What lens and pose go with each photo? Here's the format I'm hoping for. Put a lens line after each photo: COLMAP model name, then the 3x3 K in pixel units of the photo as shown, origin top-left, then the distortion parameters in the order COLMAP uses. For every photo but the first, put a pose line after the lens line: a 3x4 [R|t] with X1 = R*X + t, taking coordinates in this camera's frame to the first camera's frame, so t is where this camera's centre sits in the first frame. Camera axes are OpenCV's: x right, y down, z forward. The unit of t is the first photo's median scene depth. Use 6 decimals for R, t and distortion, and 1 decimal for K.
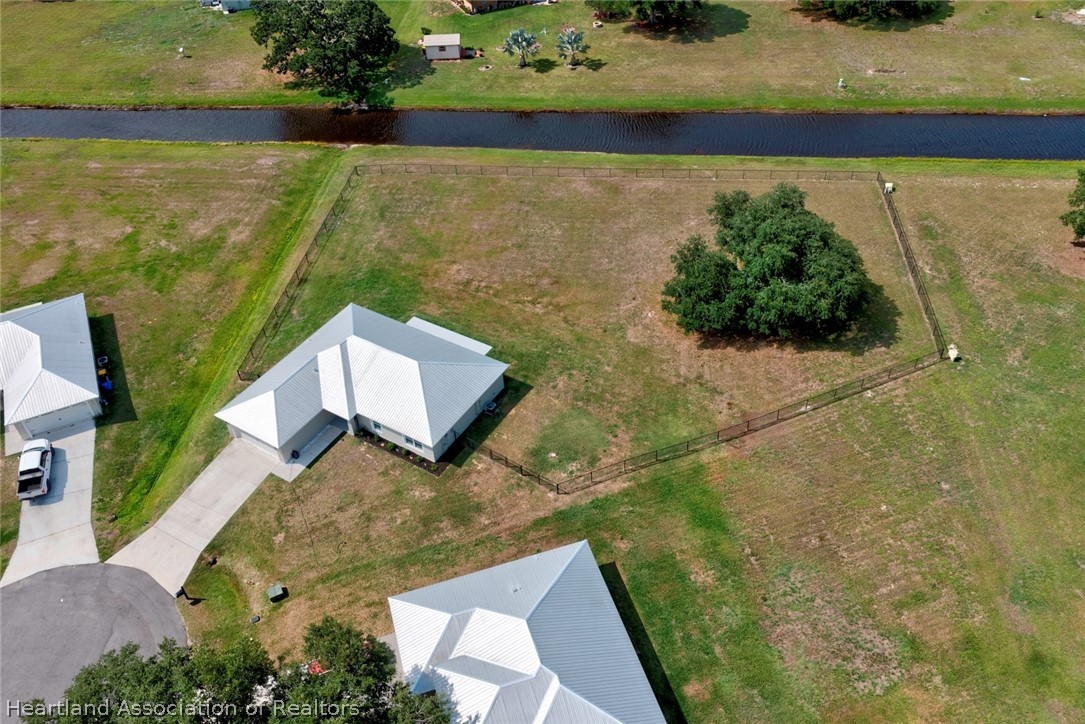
lens RADIAL K [[887.1, 0, 547.9], [0, 887.1, 362.8], [0, 0, 1]] dist [0.036109, -0.044043]
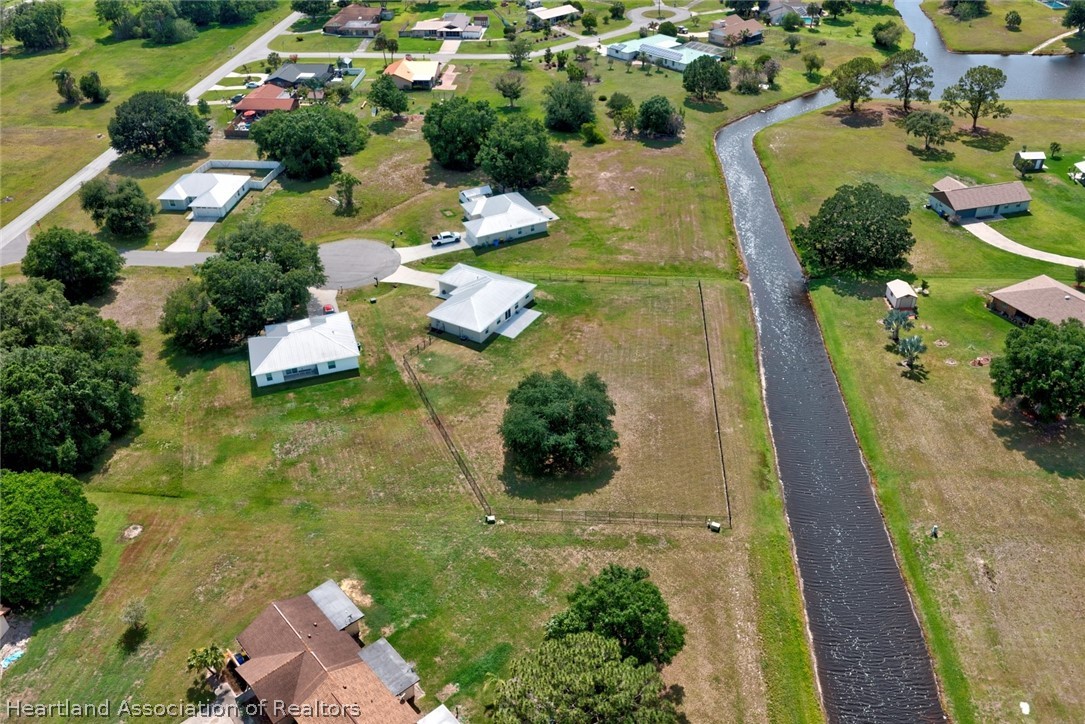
lens RADIAL K [[887.1, 0, 545.9], [0, 887.1, 360.6], [0, 0, 1]] dist [0.036109, -0.044043]
pose [[0.010520, 0.592531, -0.805479, 1.507843], [-0.658251, 0.610475, 0.440485, -0.880916], [0.752725, 0.525573, 0.396456, 0.386894]]
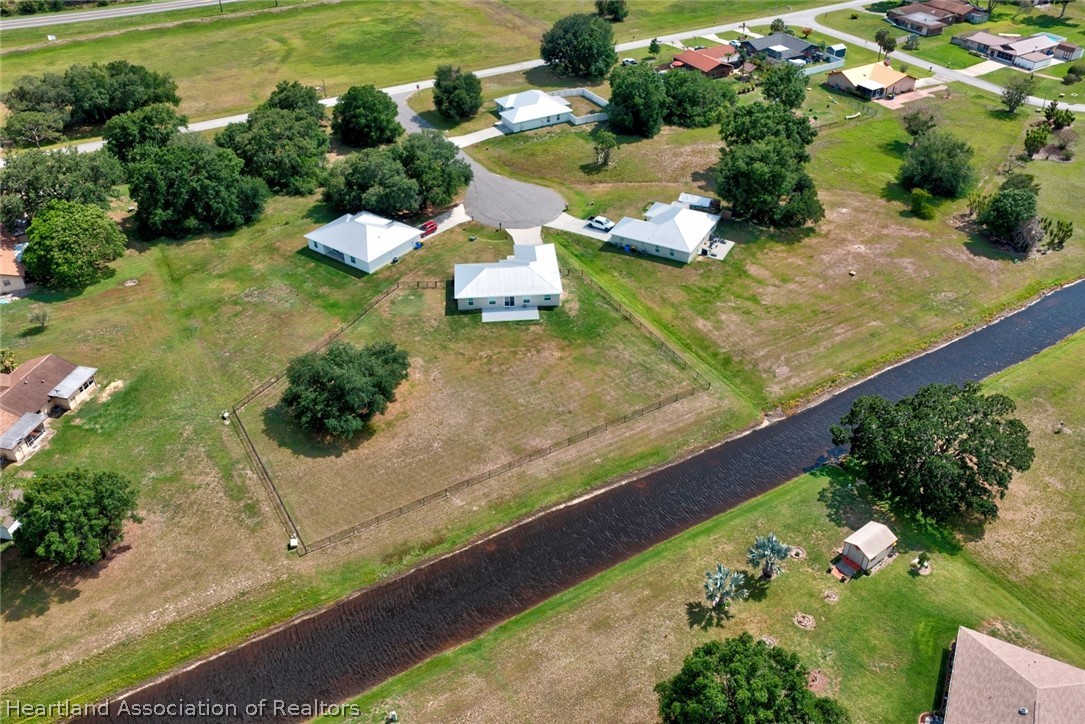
lens RADIAL K [[887.1, 0, 548.5], [0, 887.1, 361.6], [0, 0, 1]] dist [0.036109, -0.044043]
pose [[-0.804819, 0.377588, -0.457923, 0.709483], [-0.378277, 0.268200, 0.885988, -1.707182], [0.457353, 0.886282, -0.073019, 1.344542]]
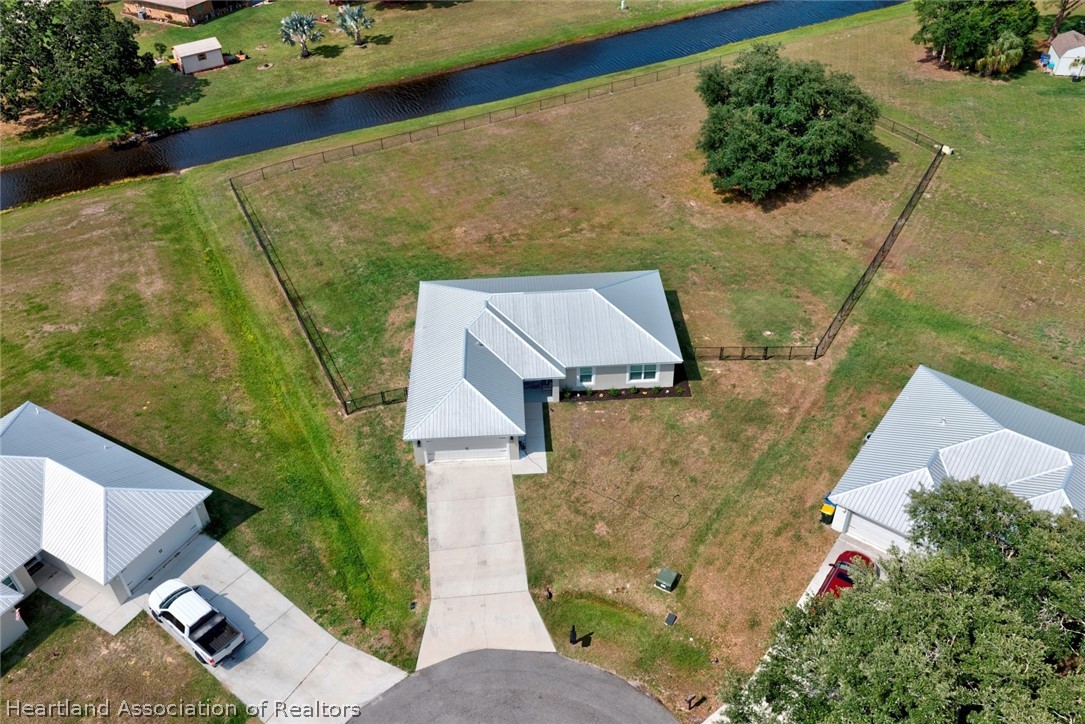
lens RADIAL K [[887.1, 0, 546.5], [0, 887.1, 361.9], [0, 0, 1]] dist [0.036109, -0.044043]
pose [[0.824273, -0.342709, 0.450694, -0.553705], [0.376687, 0.926213, 0.015374, 0.031505], [-0.422707, 0.157098, 0.892546, 0.284162]]
